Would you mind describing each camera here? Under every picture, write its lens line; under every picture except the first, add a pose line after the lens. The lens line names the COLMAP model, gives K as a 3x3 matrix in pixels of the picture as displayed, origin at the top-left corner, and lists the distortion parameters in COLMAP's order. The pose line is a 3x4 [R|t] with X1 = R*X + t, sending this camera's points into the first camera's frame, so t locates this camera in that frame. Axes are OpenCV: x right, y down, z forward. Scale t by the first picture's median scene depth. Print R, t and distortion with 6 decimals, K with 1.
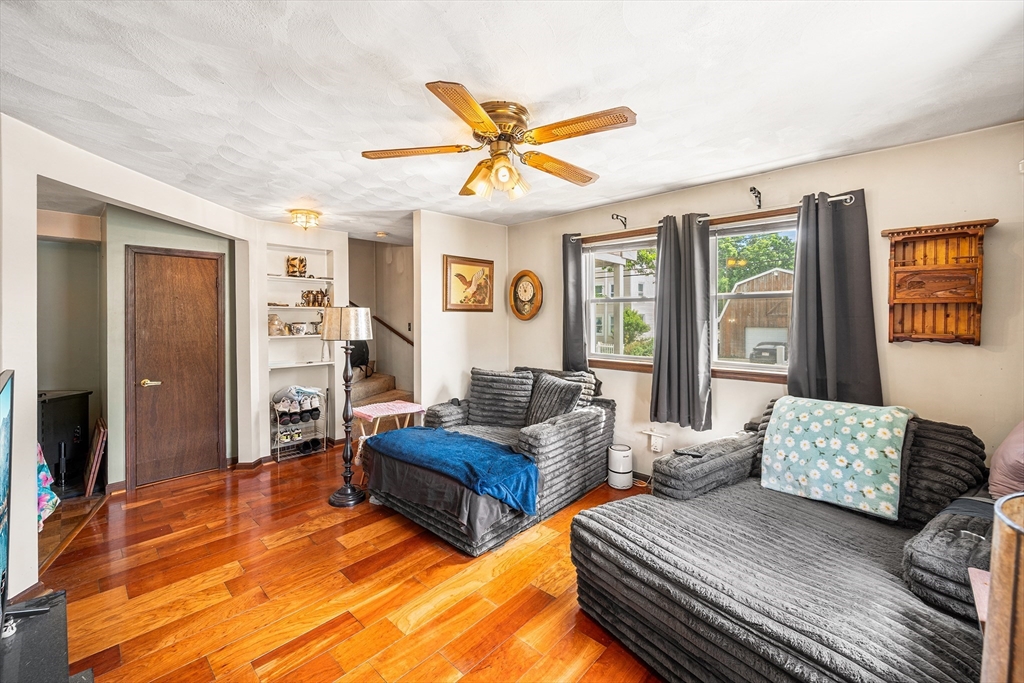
lens RADIAL K [[413.6, 0, 527.4], [0, 413.6, 319.6], [0, 0, 1]] dist [0.000344, -0.000188]
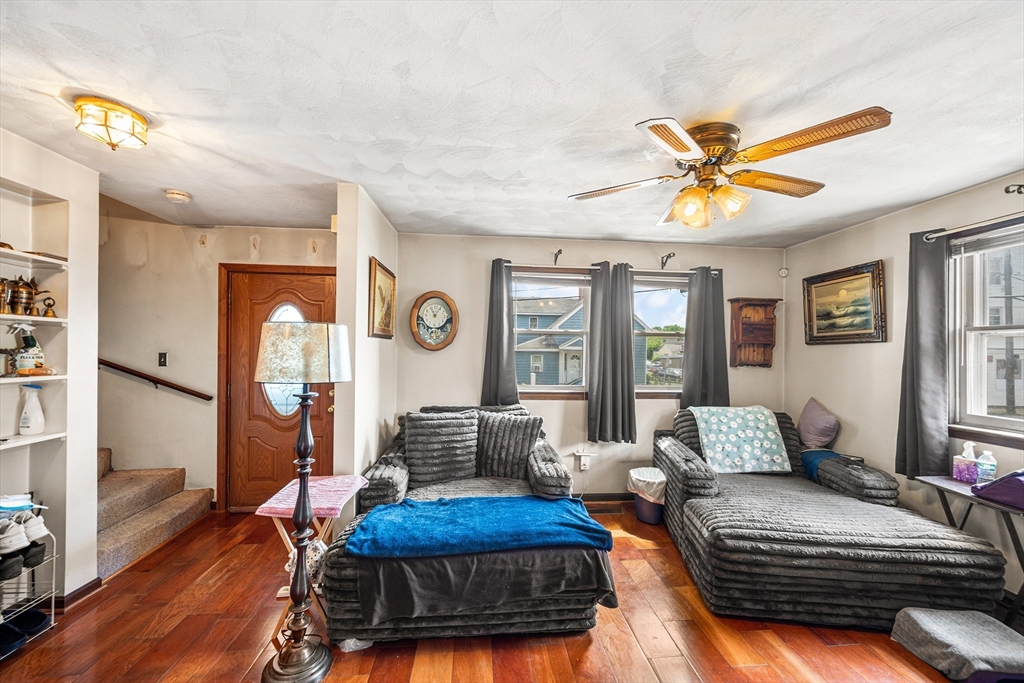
lens RADIAL K [[401.3, 0, 516.2], [0, 401.3, 351.1], [0, 0, 1]] dist [-0.001528, -0.000197]
pose [[0.679010, 0.011011, 0.734046, -0.789491], [-0.009714, 0.999935, -0.006014, 0.009510], [-0.734064, -0.003047, 0.679073, 0.522326]]
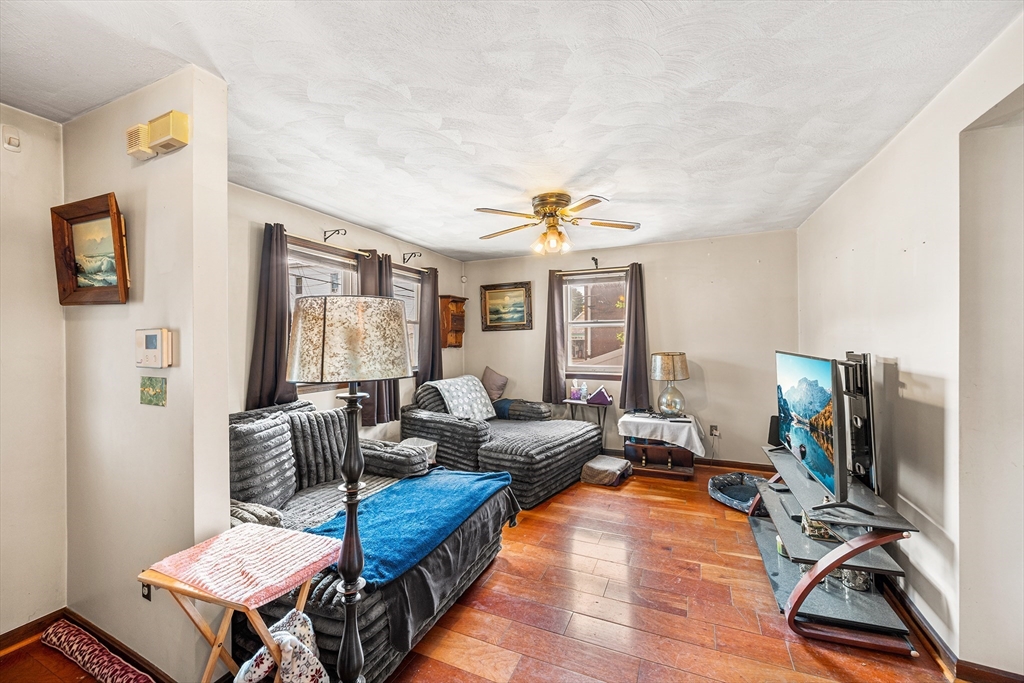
lens RADIAL K [[398.6, 0, 512.0], [0, 398.6, 341.5], [0, 0, 1]] dist [0.000432, -0.000108]
pose [[-0.304313, -0.001707, 0.952571, -1.063656], [0.012490, 0.999905, 0.005782, 0.013062], [-0.952490, 0.013657, -0.304263, 1.197155]]
